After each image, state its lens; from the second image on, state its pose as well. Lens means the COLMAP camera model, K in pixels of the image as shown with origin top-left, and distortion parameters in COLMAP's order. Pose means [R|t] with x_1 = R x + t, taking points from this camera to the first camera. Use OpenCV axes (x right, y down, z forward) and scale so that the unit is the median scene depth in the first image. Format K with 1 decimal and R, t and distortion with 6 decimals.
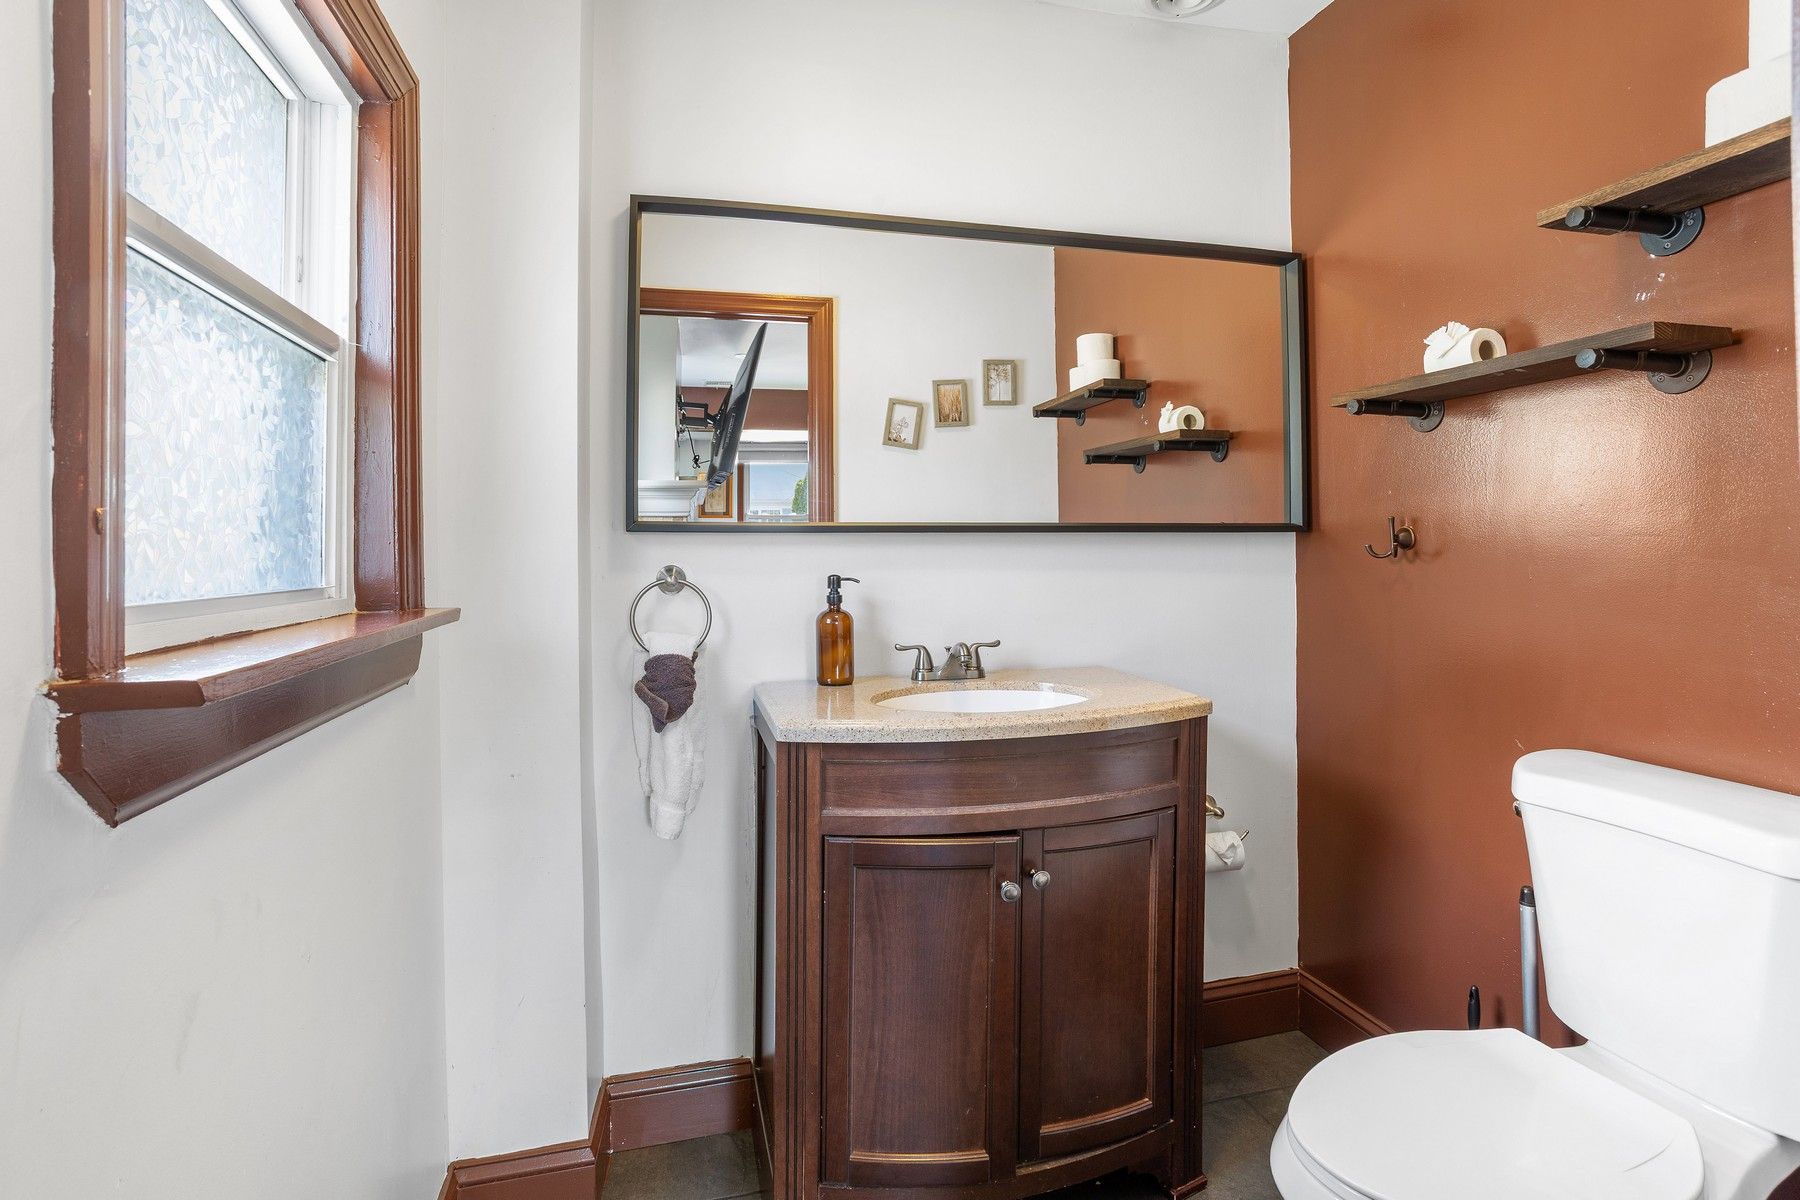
lens RADIAL K [[870.8, 0, 896.3], [0, 870.8, 529.1], [0, 0, 1]] dist [-0.058432, 0.035120]
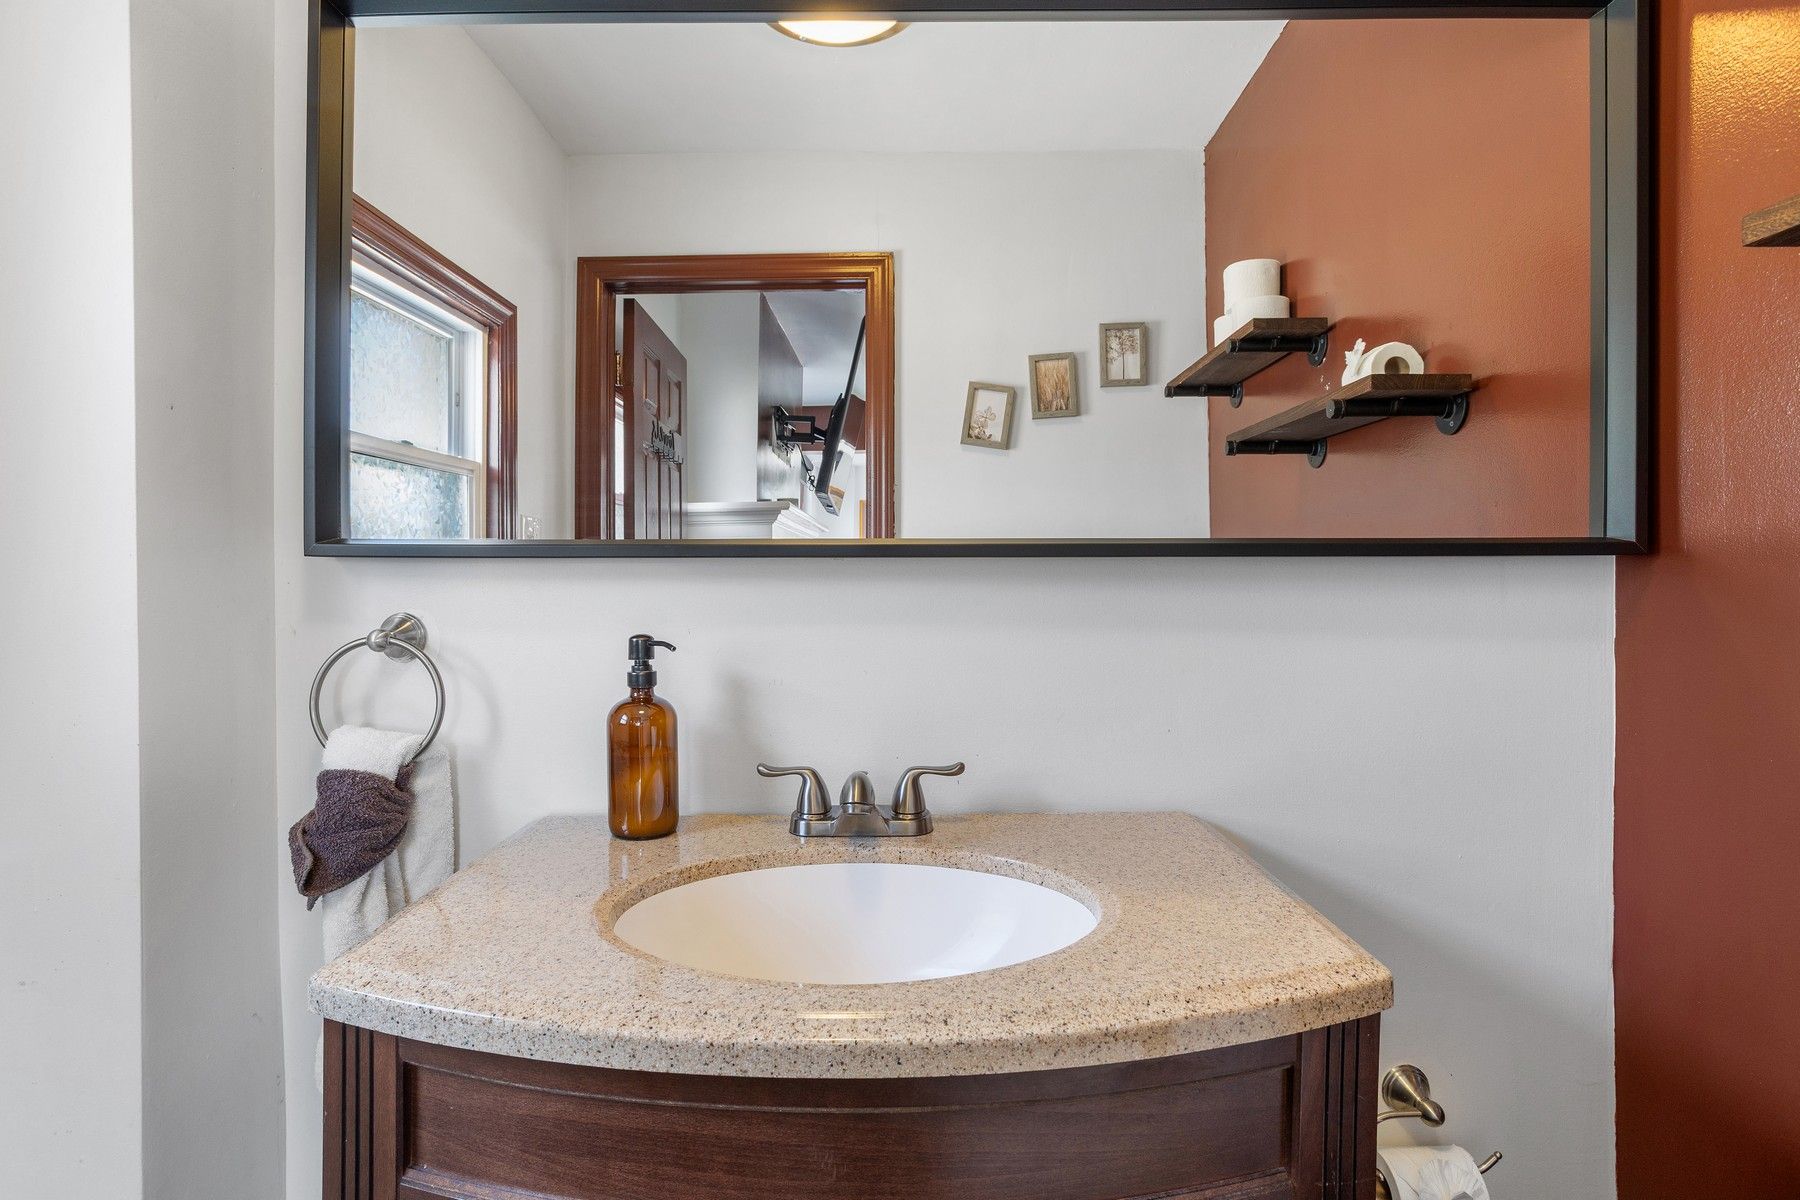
lens RADIAL K [[871.7, 0, 889.8], [0, 871.7, 574.6], [0, 0, 1]] dist [-0.056533, 0.035995]
pose [[0.970233, 0.000918, -0.242170, 0.146159], [0.002830, 0.999882, 0.015127, 0.004652], [0.242155, -0.015362, 0.970116, 0.349446]]
